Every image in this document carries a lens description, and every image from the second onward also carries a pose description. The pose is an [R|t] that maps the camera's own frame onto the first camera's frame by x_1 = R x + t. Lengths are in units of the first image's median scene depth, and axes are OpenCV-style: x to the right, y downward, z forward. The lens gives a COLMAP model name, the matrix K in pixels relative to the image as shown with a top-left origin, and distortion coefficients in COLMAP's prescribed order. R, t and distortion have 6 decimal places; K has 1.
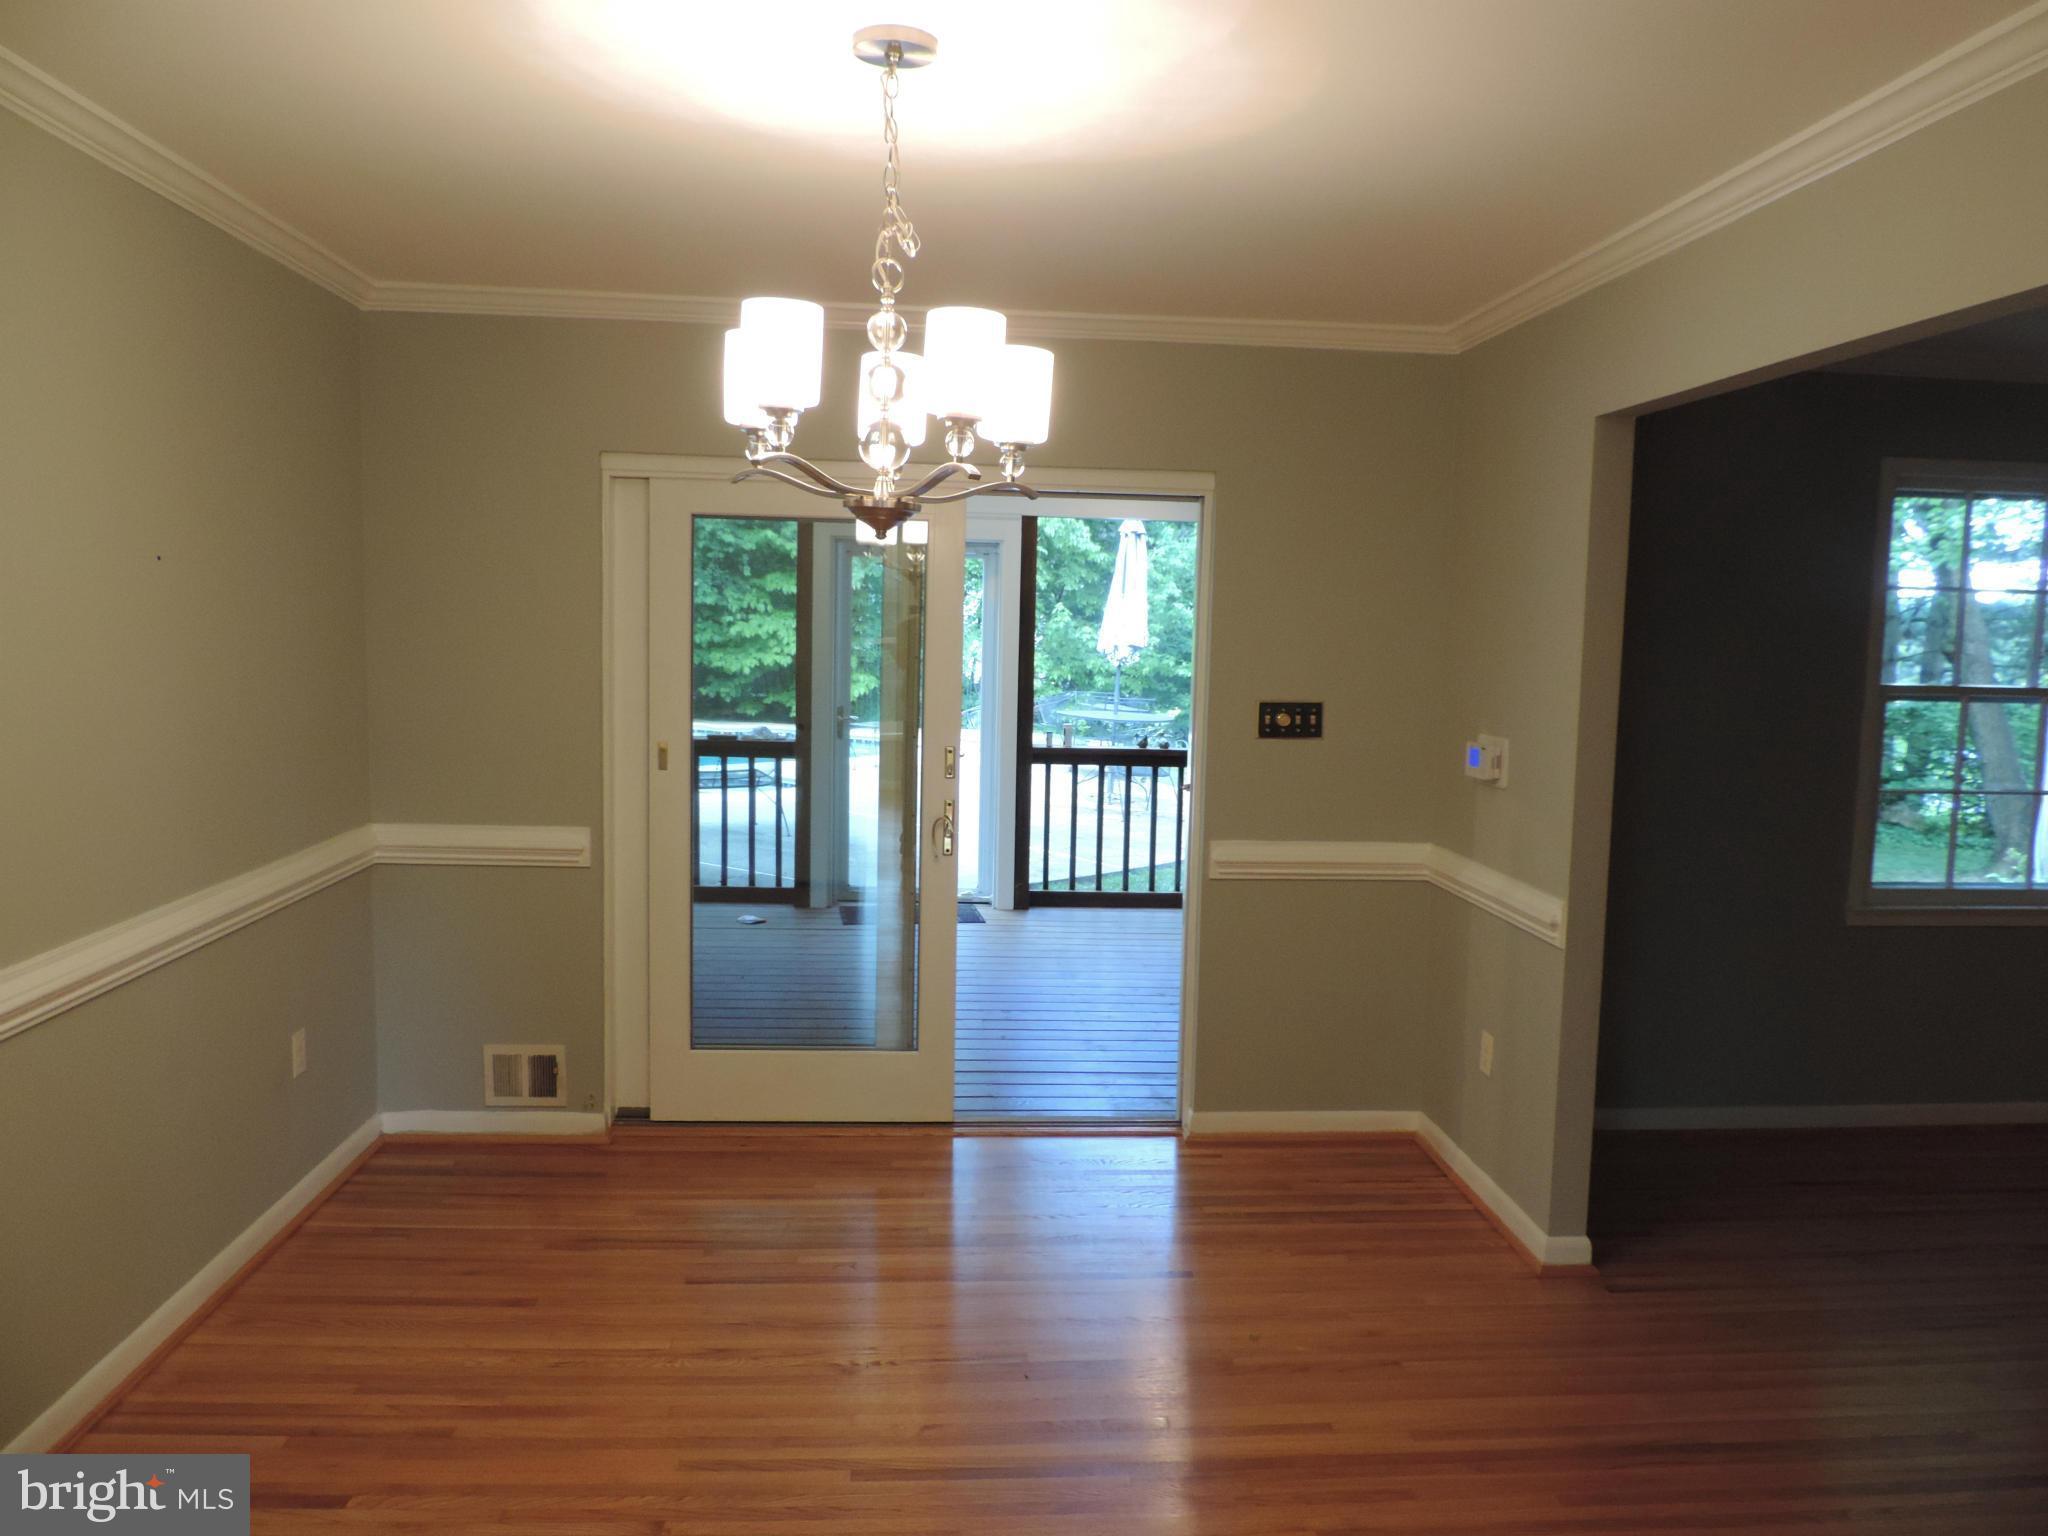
lens RADIAL K [[1444.8, 0, 1024.0], [0, 1444.8, 768.0], [0, 0, 1]] dist [-0.026562, -0.000736]
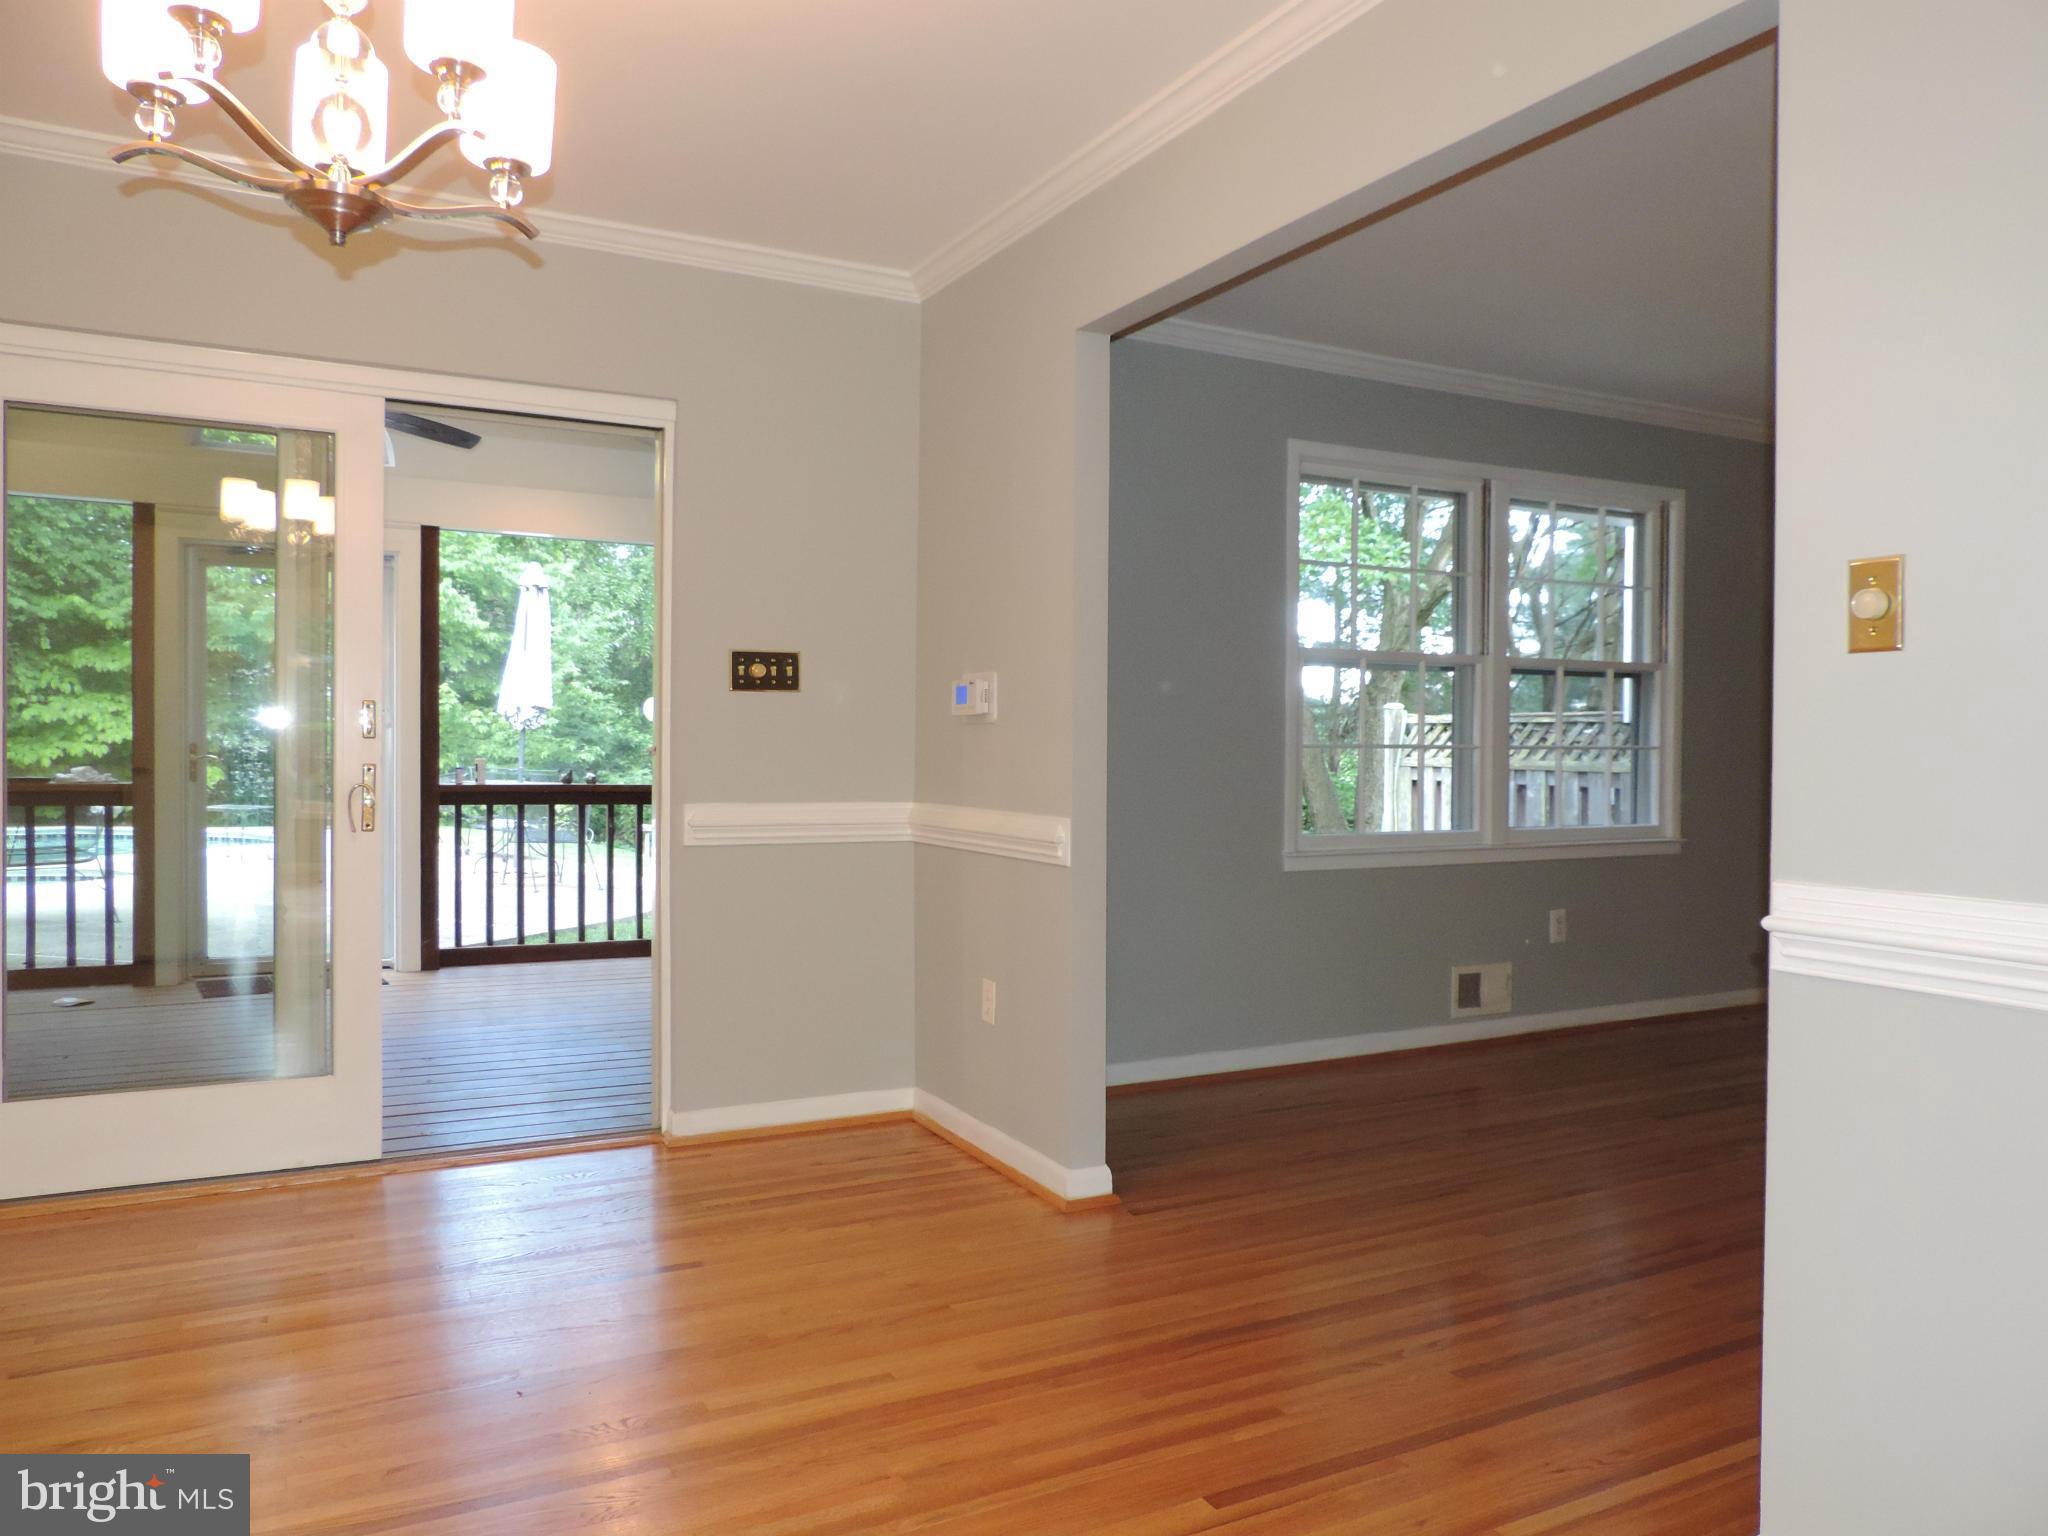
lens RADIAL K [[1457.2, 0, 1024.0], [0, 1457.2, 768.0], [0, 0, 1]] dist [-0.045679, 0.045928]
pose [[0.916317, -0.021520, 0.399874, -0.038006], [0.051813, 0.996533, -0.065099, 0.096173], [-0.397087, 0.080371, 0.914255, 0.080459]]
